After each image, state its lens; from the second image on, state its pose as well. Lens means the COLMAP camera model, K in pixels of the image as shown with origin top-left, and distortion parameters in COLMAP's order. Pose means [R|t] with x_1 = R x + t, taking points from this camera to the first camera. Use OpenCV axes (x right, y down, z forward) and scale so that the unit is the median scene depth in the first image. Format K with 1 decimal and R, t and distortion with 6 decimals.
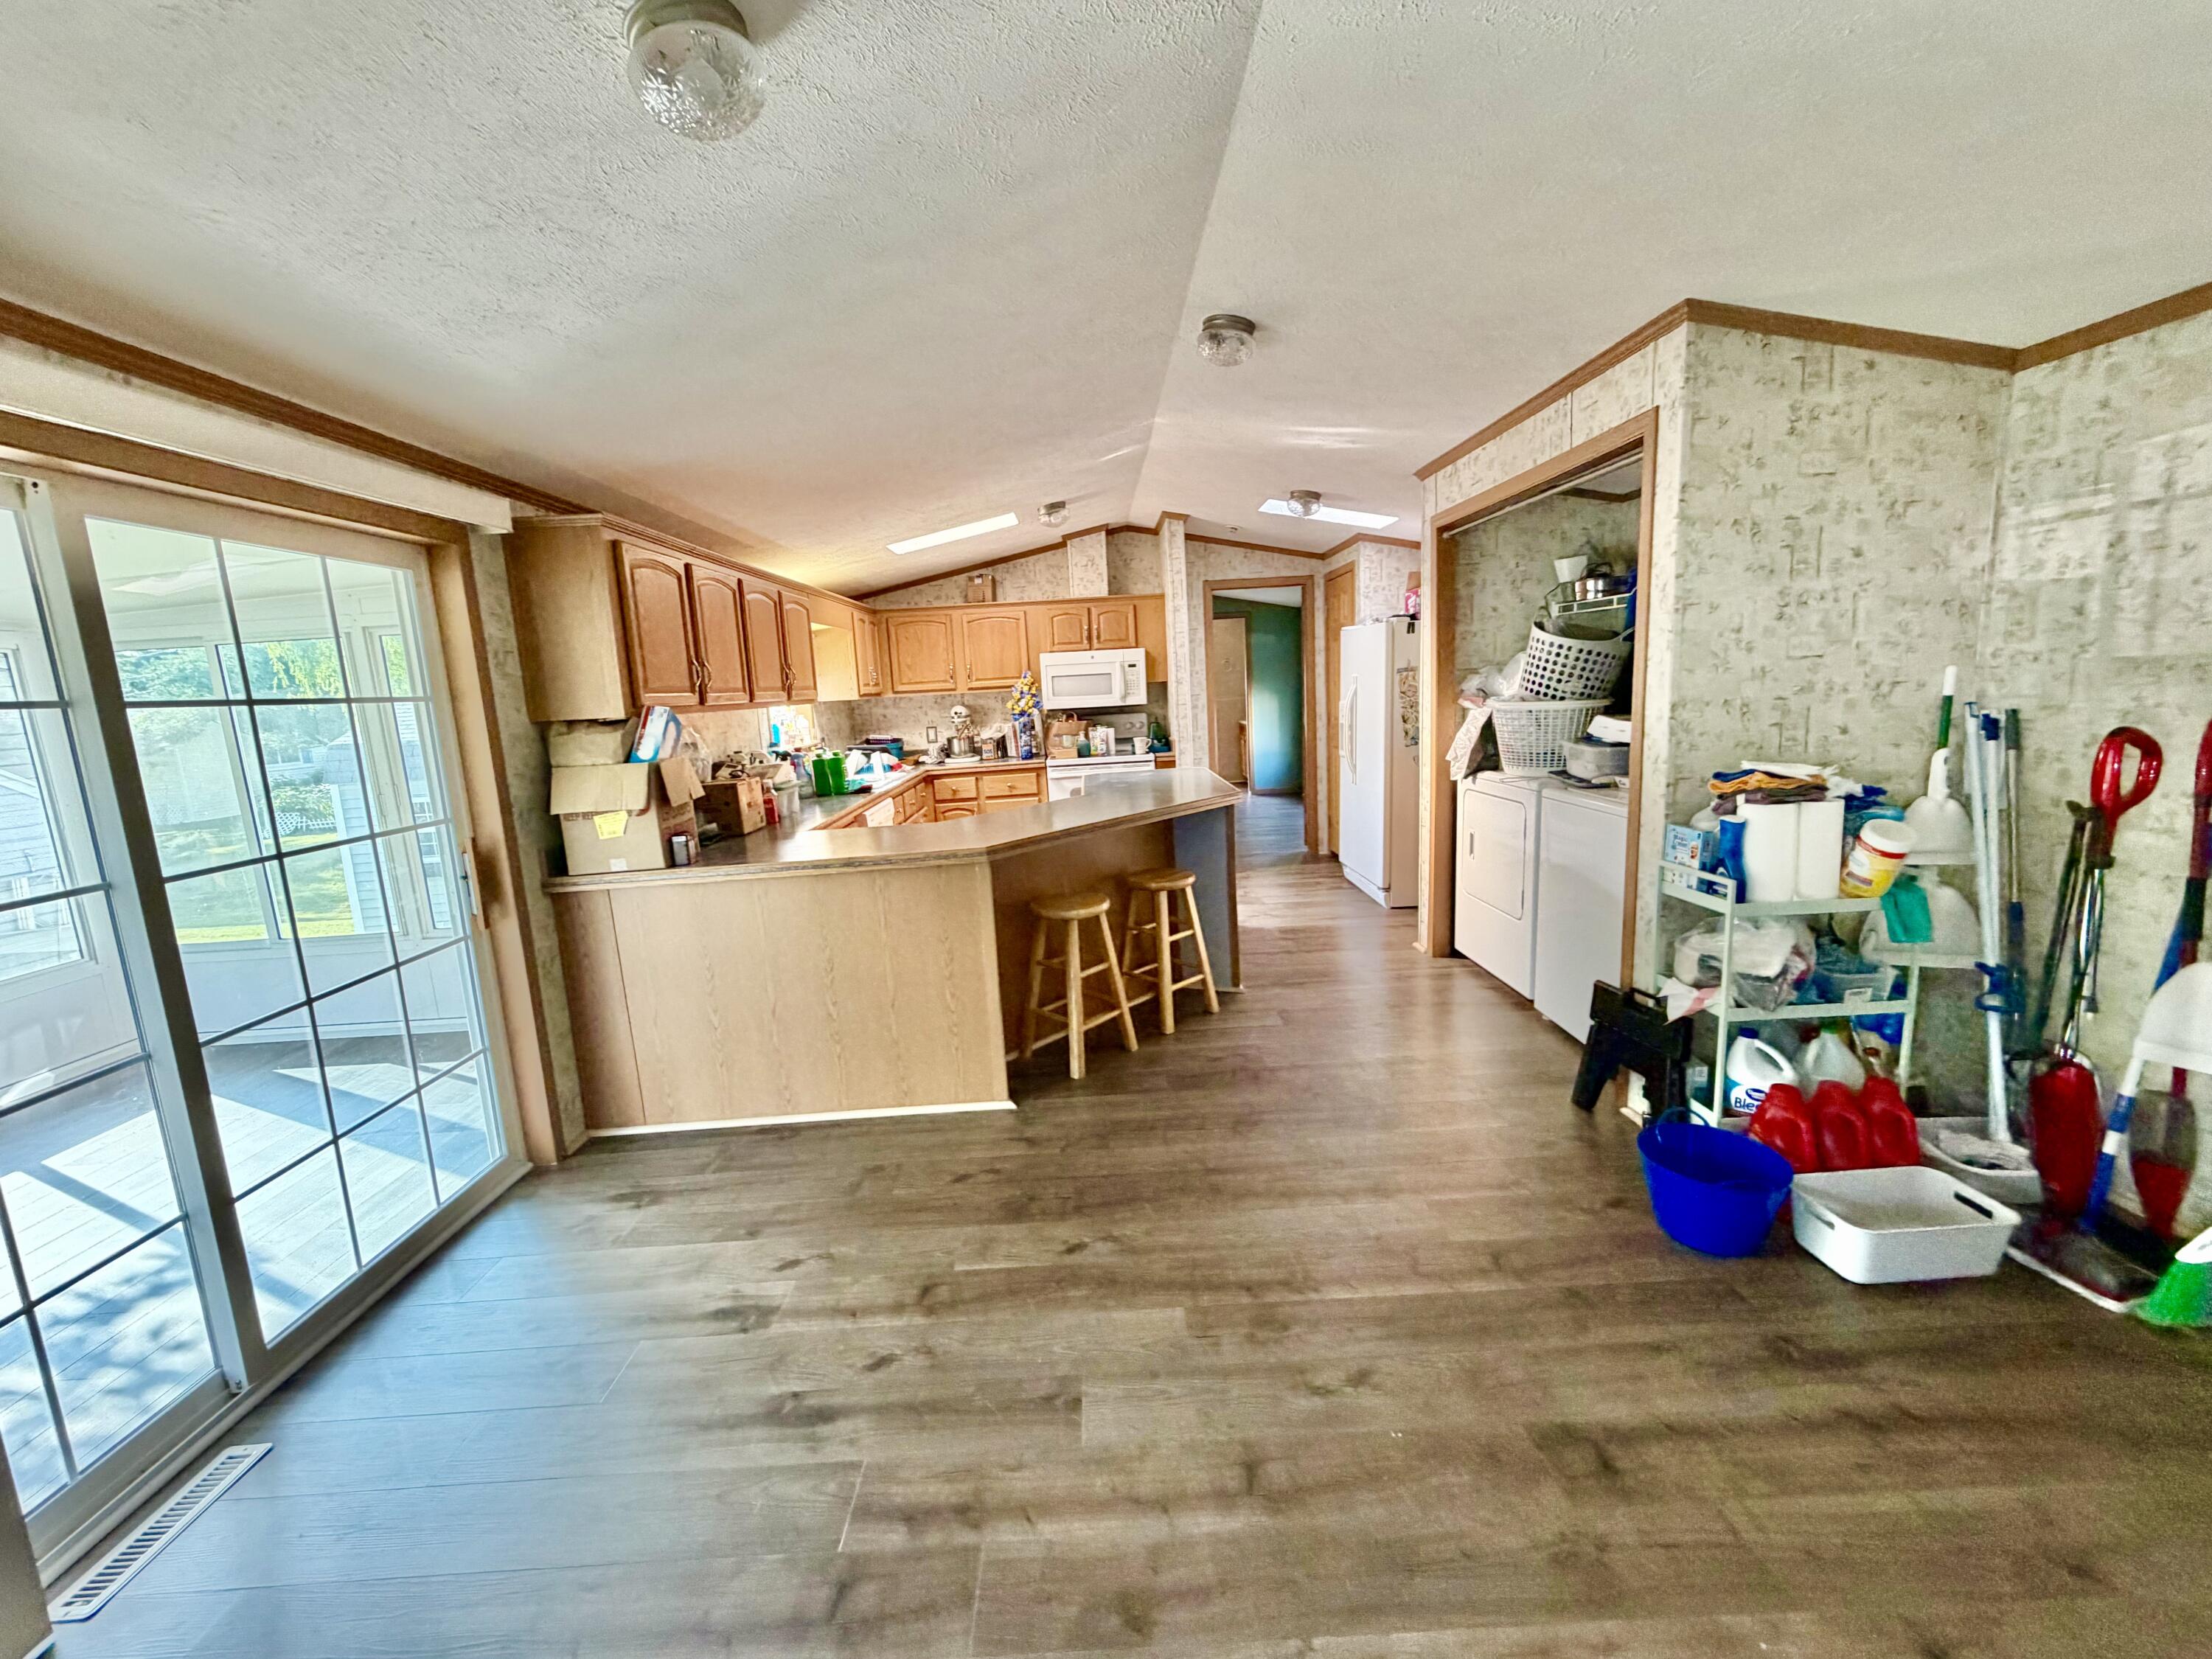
lens RADIAL K [[883.9, 0, 1094.5], [0, 883.9, 829.5], [0, 0, 1]] dist [0.000352, -0.000299]
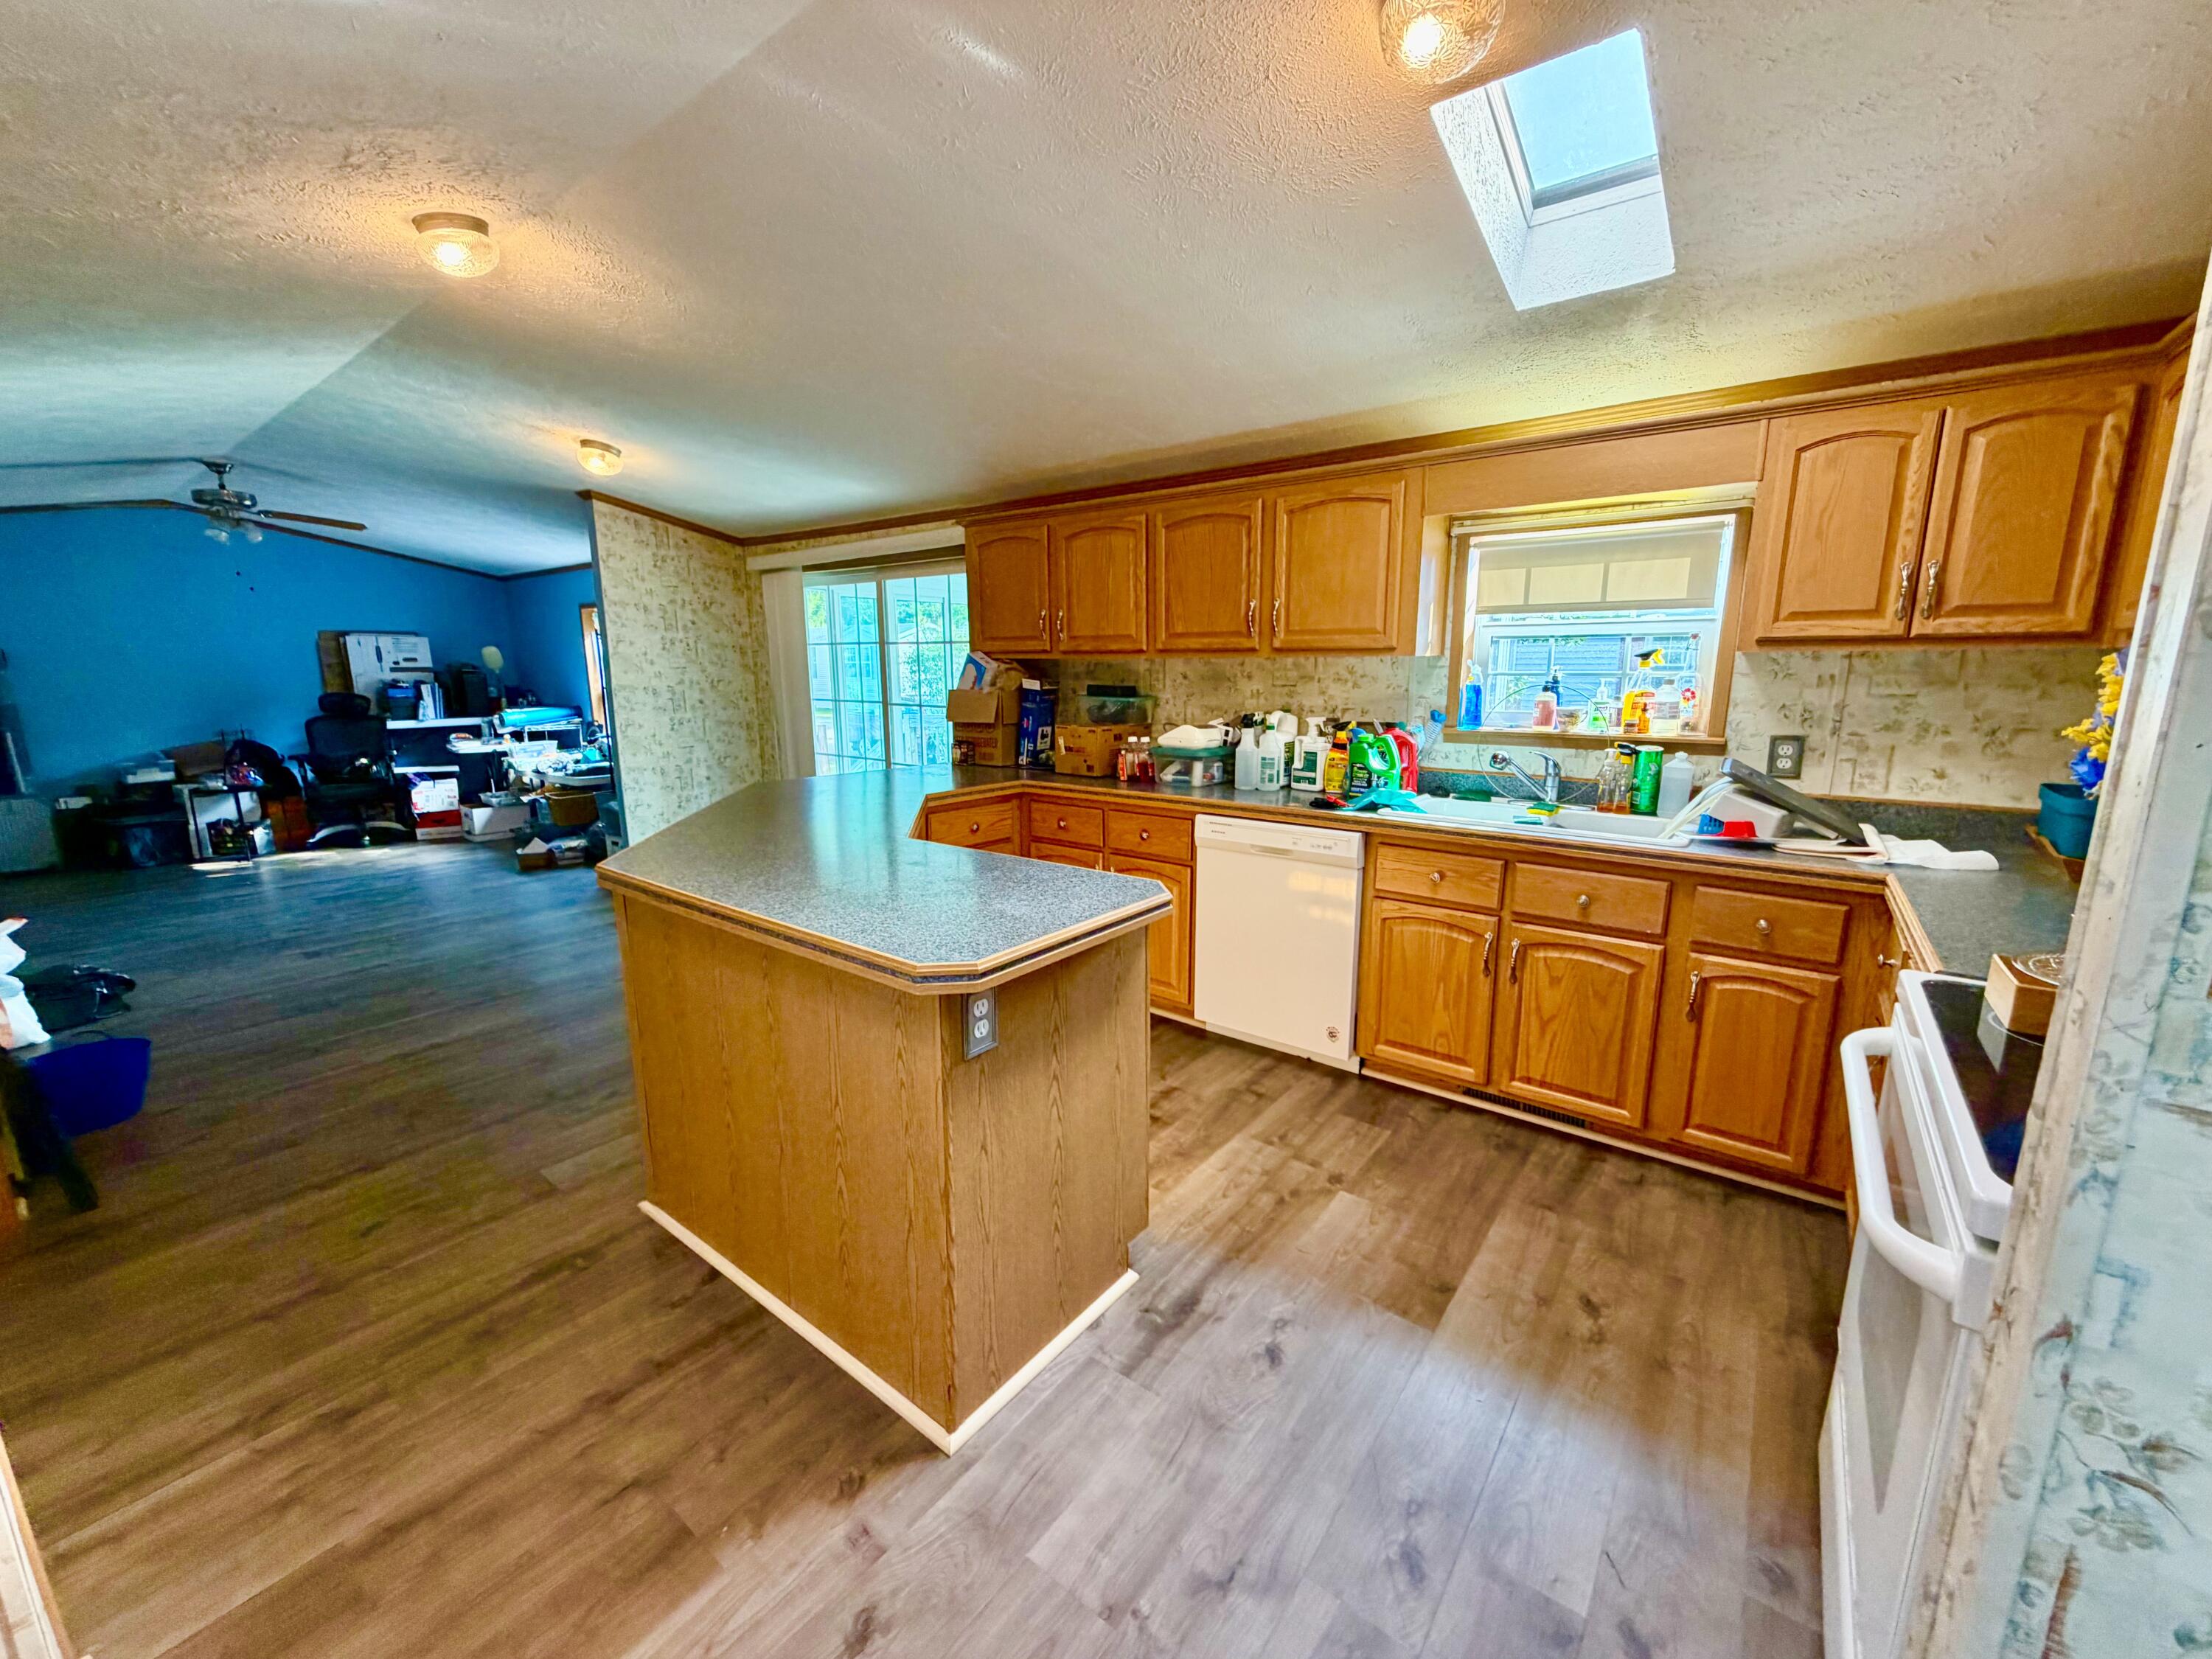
lens RADIAL K [[883.9, 0, 1092.5], [0, 883.9, 826.6], [0, 0, 1]] dist [0.000352, -0.000299]
pose [[-0.624336, 0.203496, -0.754185, 0.364892], [-0.088173, 0.940944, 0.326880, -0.257753], [0.776164, 0.270582, -0.569522, 1.473383]]
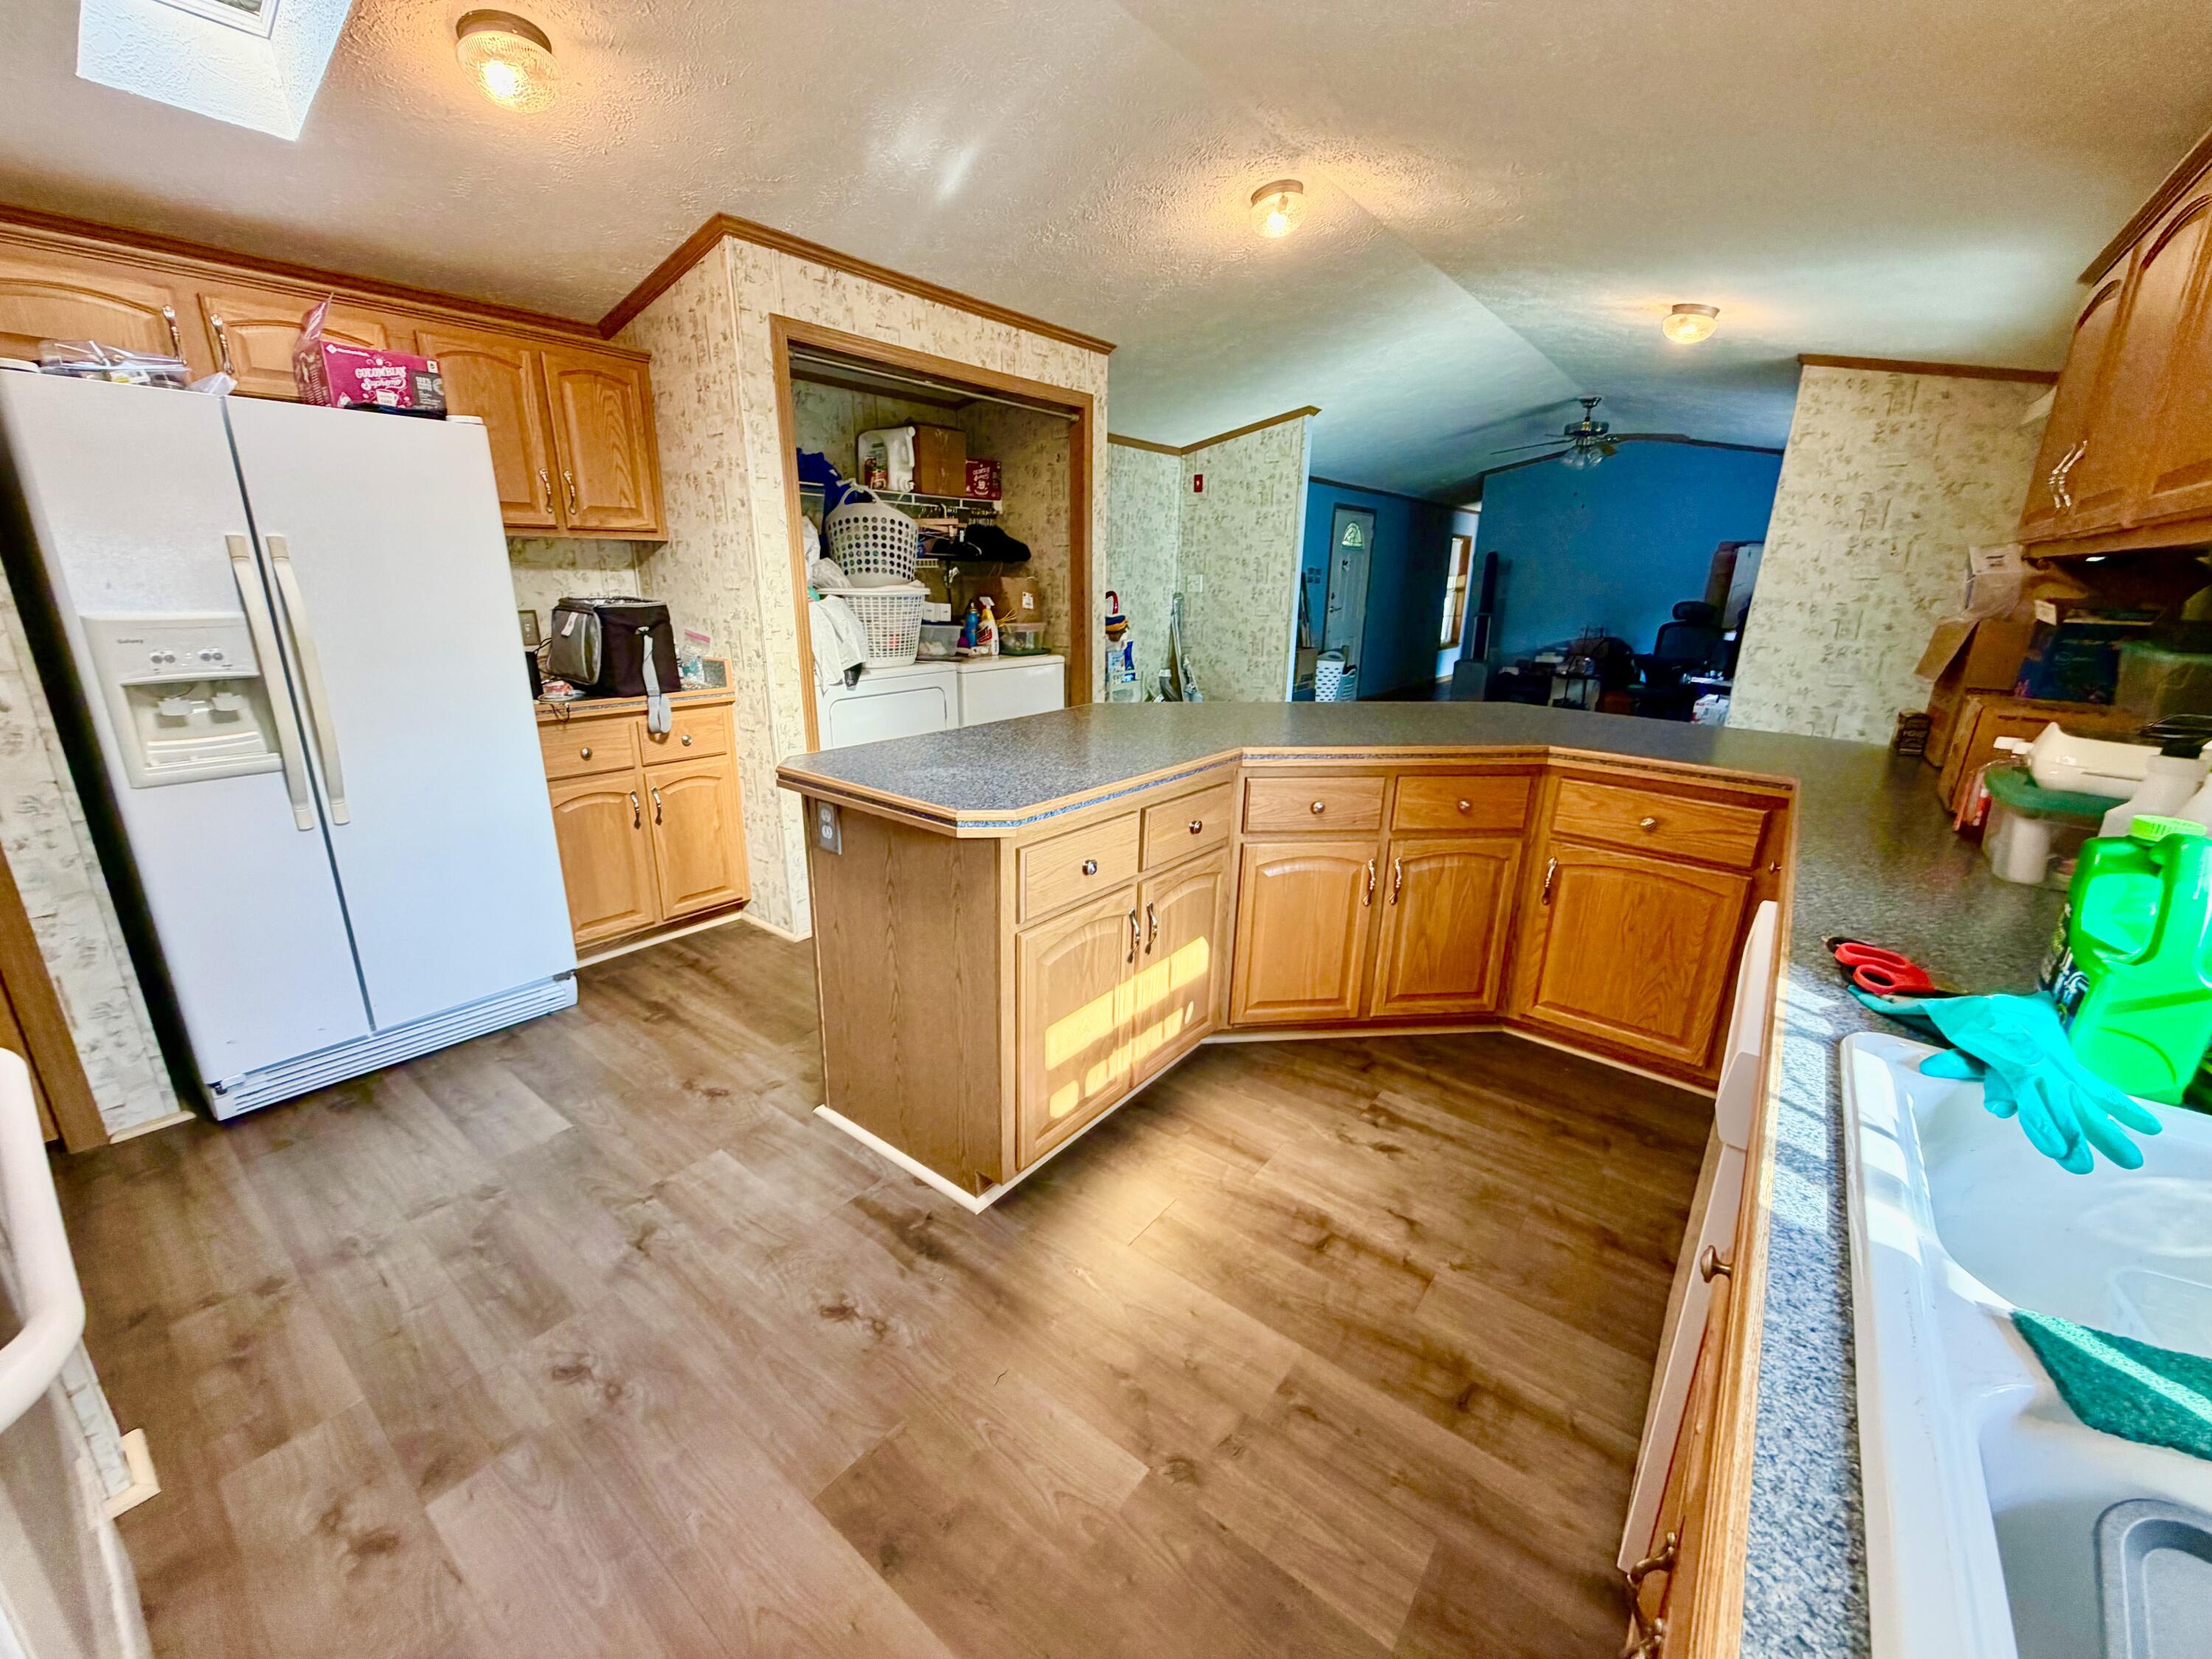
lens RADIAL K [[883.9, 0, 1095.7], [0, 883.9, 829.3], [0, 0, 1]] dist [0.000352, -0.000299]
pose [[-0.780650, -0.134274, 0.610374, -0.288163], [0.128939, 0.921033, 0.367524, -0.208782], [-0.611523, 0.365608, -0.701691, 1.494659]]
